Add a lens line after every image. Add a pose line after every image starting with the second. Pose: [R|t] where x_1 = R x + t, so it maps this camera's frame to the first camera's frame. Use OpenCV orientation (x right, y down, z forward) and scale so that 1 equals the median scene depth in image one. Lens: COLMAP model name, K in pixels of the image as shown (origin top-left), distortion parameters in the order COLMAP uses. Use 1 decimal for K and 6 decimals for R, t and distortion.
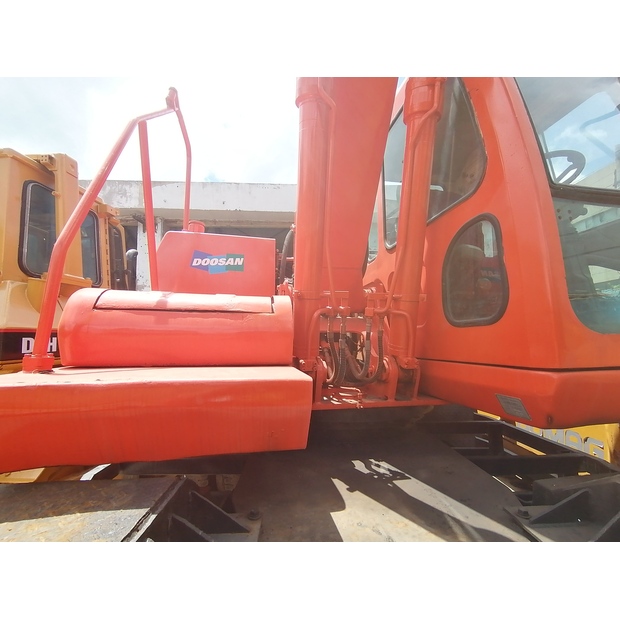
lens RADIAL K [[312.3, 0, 308.2], [0, 312.3, 327.0], [0, 0, 1]] dist [0.020896, -0.022524]
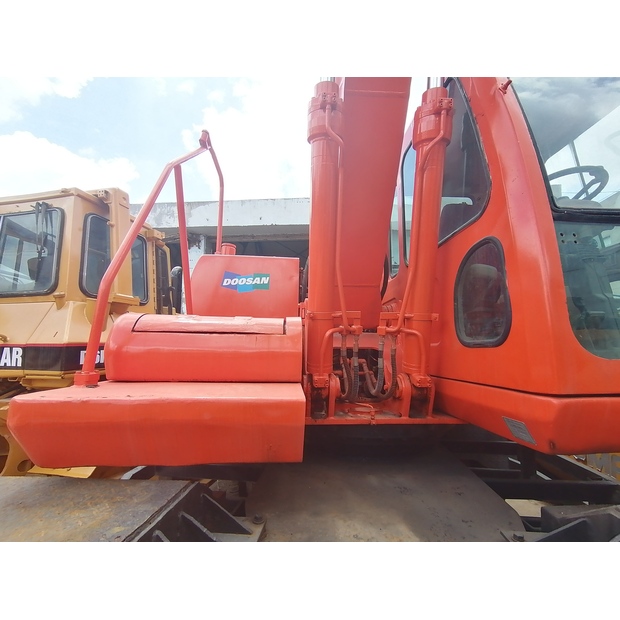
lens RADIAL K [[325.9, 0, 317.3], [0, 325.9, 320.9], [0, 0, 1]] dist [0.022660, -0.026698]
pose [[0.991372, -0.002022, -0.131060, 0.125094], [-0.001760, 0.999586, -0.028732, -0.048301], [0.131064, 0.028715, 0.990958, -0.096085]]
